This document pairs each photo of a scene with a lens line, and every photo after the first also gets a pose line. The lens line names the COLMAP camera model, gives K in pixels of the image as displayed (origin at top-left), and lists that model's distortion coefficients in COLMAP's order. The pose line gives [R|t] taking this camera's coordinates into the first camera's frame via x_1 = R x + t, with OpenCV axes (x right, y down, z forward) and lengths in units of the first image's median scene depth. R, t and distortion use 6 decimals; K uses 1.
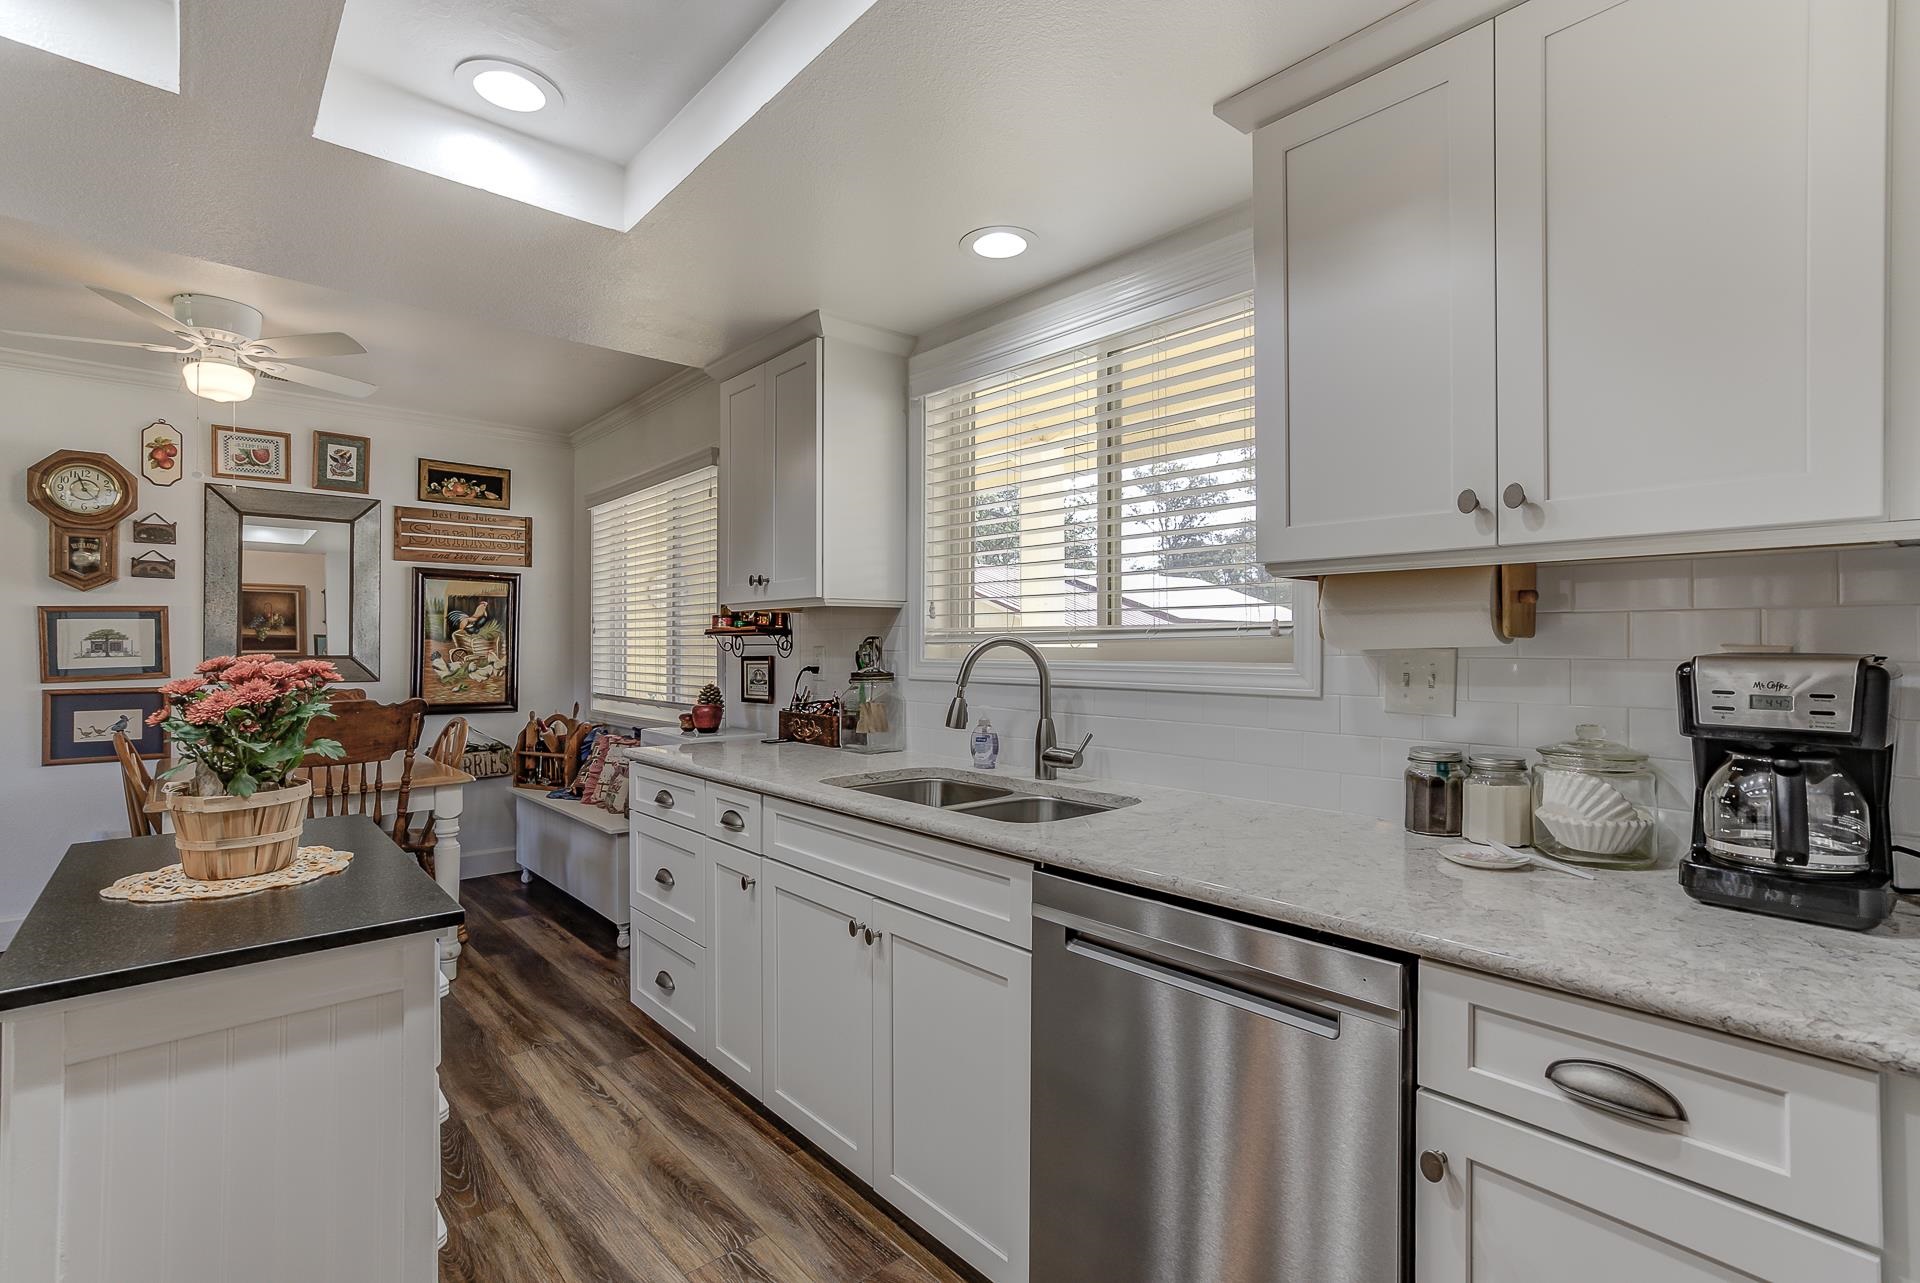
lens RADIAL K [[879.9, 0, 951.5], [0, 879.9, 639.6], [0, 0, 1]] dist [-0.039689, 0.025410]
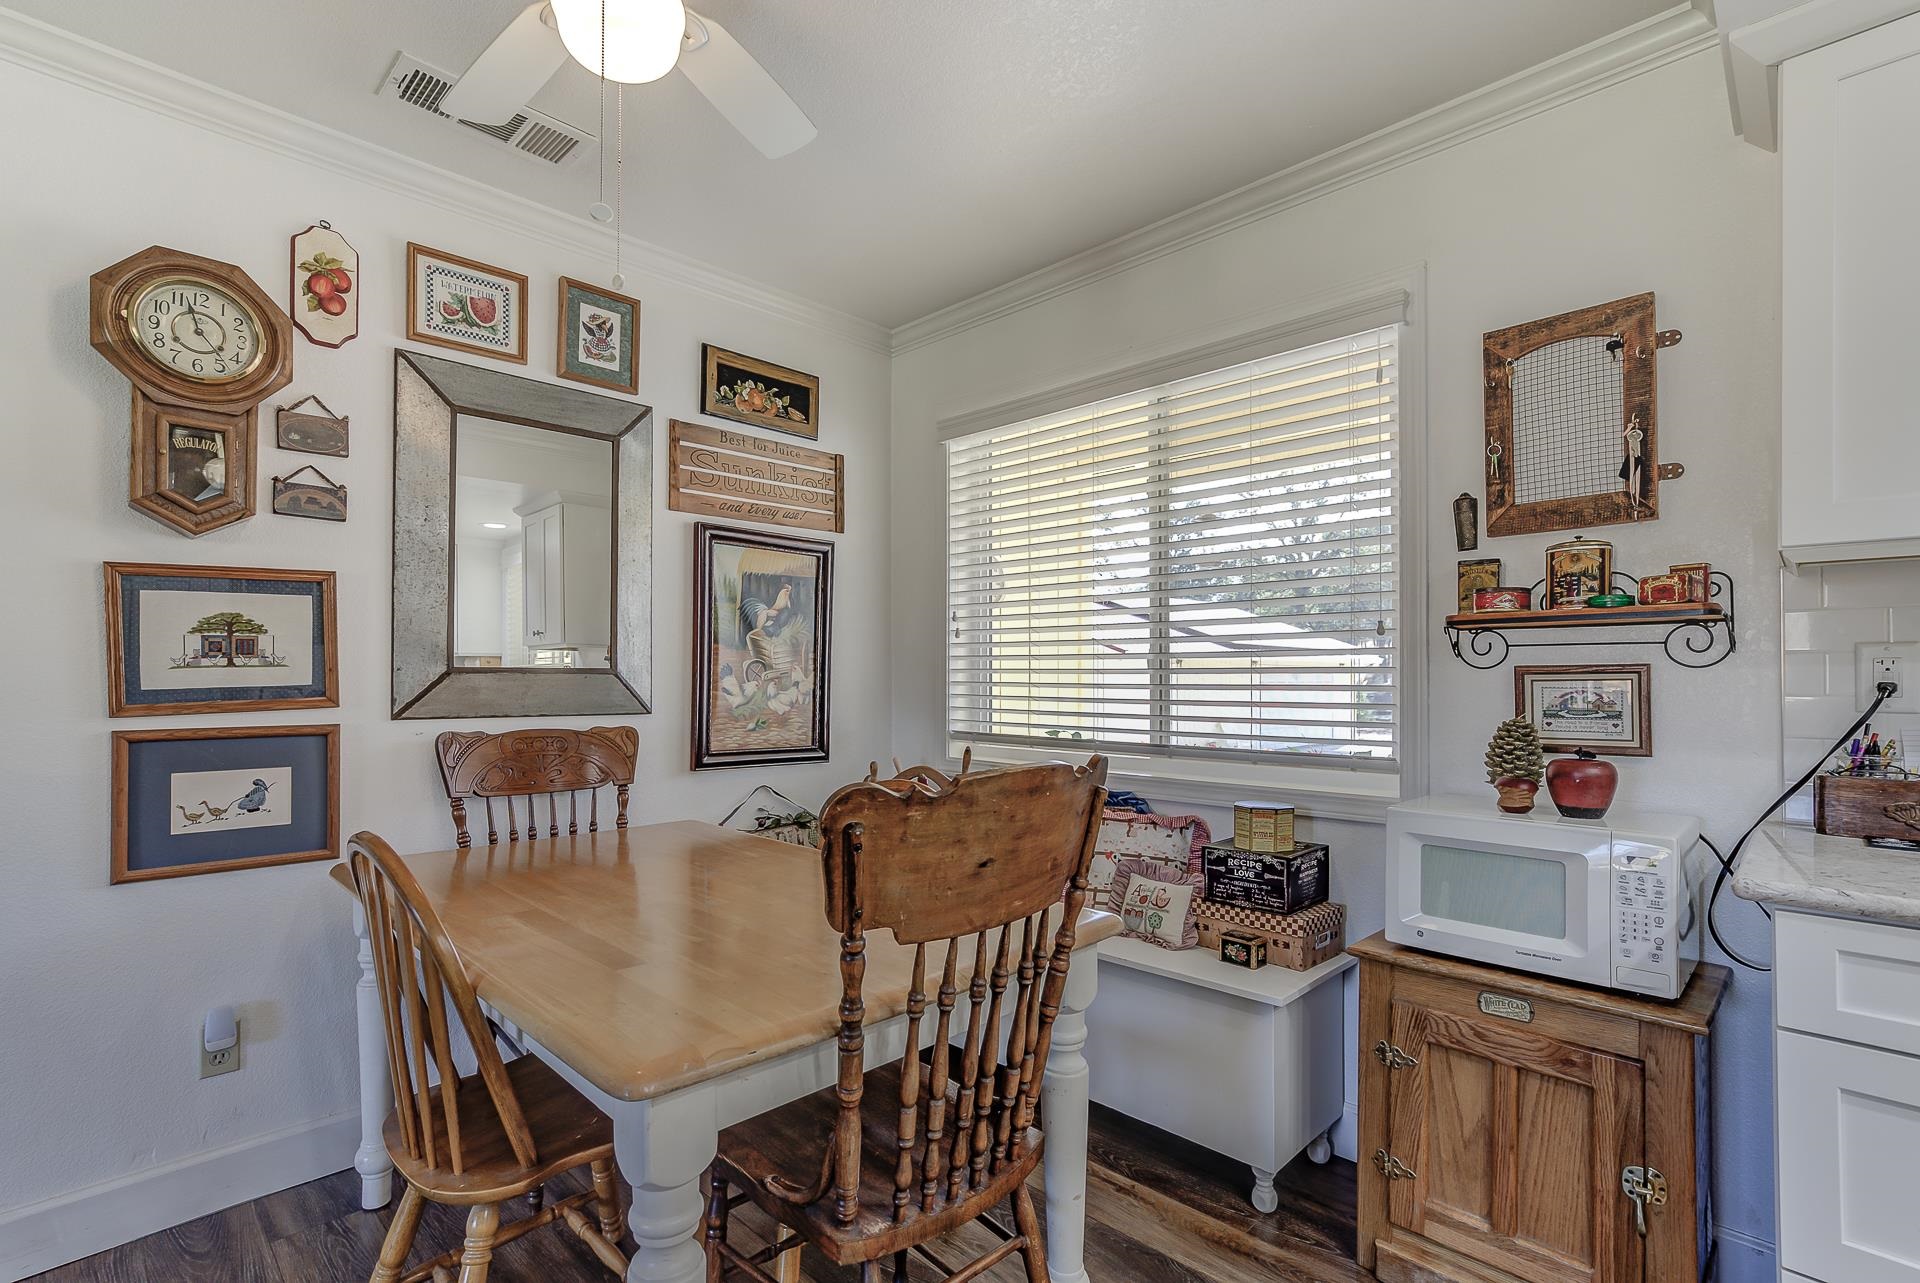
lens RADIAL K [[903.9, 0, 958.7], [0, 903.9, 666.0], [0, 0, 1]] dist [-0.041580, 0.028610]
pose [[0.998283, 0.003313, 0.058488, -0.587512], [-0.003208, 0.999993, -0.001887, 0.019828], [-0.058494, 0.001696, 0.998286, 0.458222]]
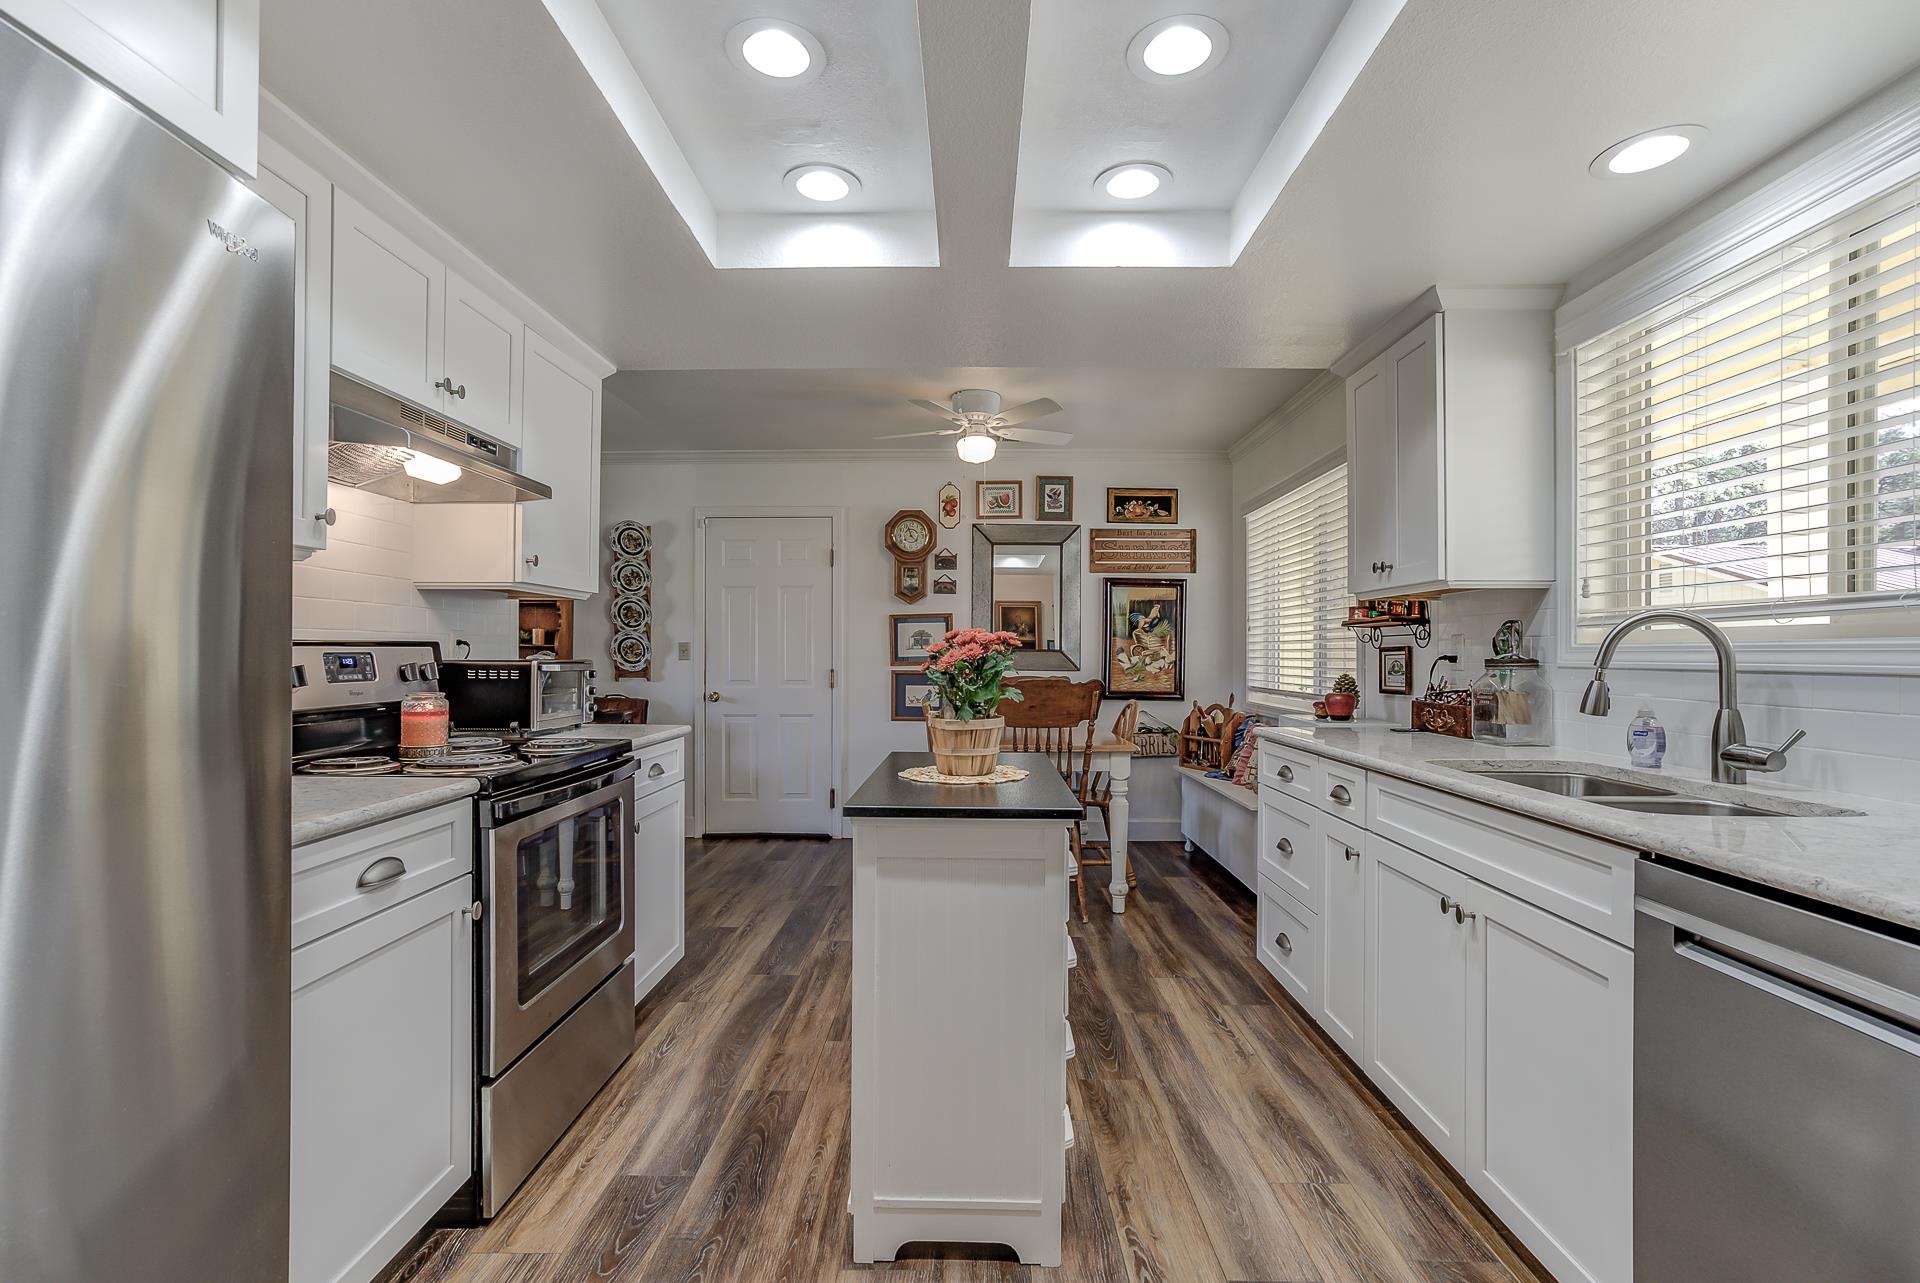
lens RADIAL K [[873.4, 0, 960.0], [0, 873.4, 641.5], [0, 0, 1]] dist [-0.056932, 0.038765]
pose [[0.737047, -0.004903, -0.675824, 0.069918], [-0.001099, 0.999964, -0.008453, 0.020344], [0.675841, 0.006973, 0.737015, -0.042045]]
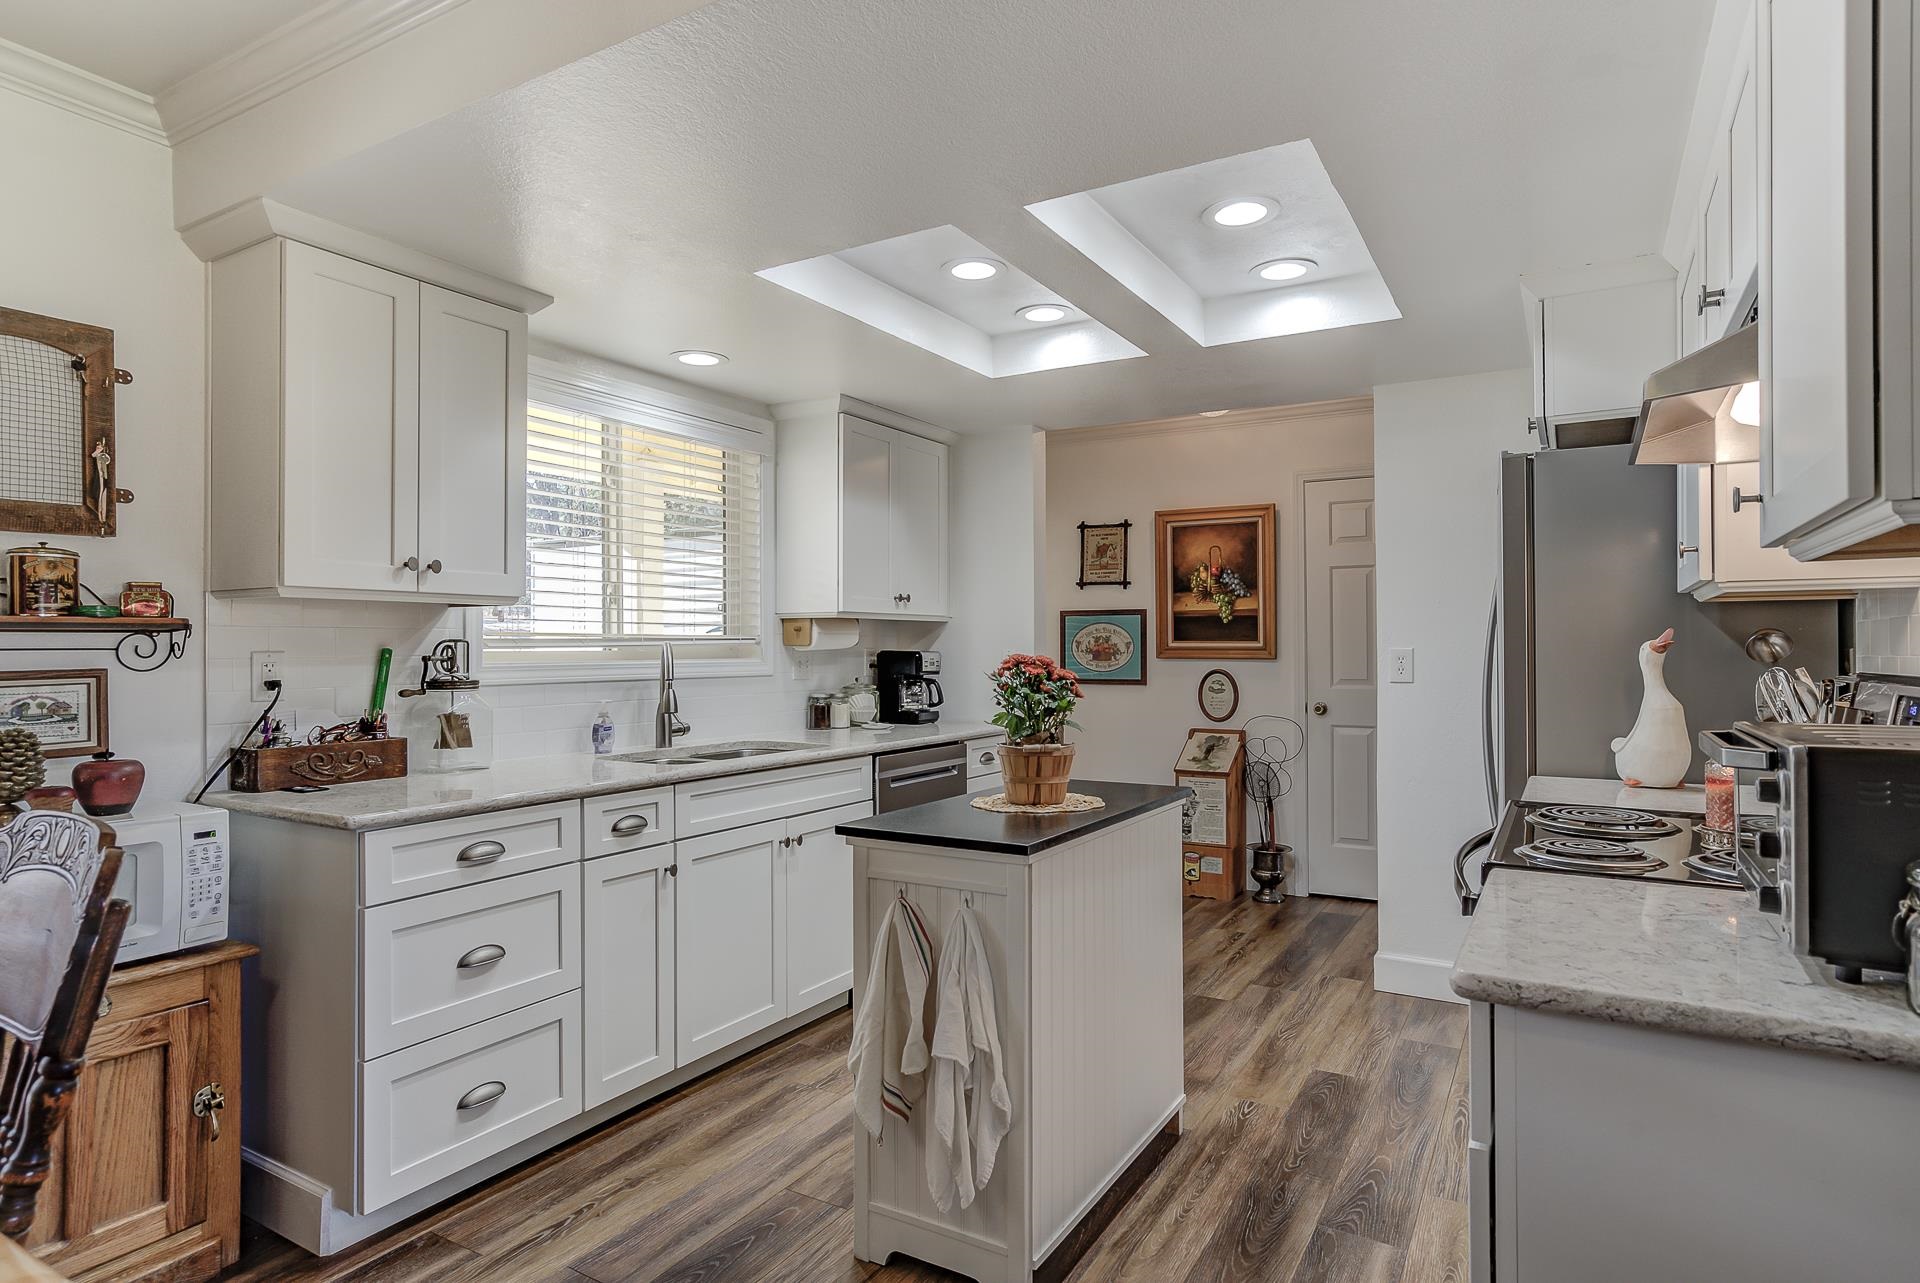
lens RADIAL K [[1037.1, 0, 960.0], [0, 1037.1, 641.5], [0, 0, 1]] dist [0.002908, 0.000852]
pose [[-0.296954, 0.006545, 0.954869, -0.923495], [-0.003631, 0.999962, -0.007983, 0.003529], [-0.954885, -0.005837, -0.296919, 0.617973]]
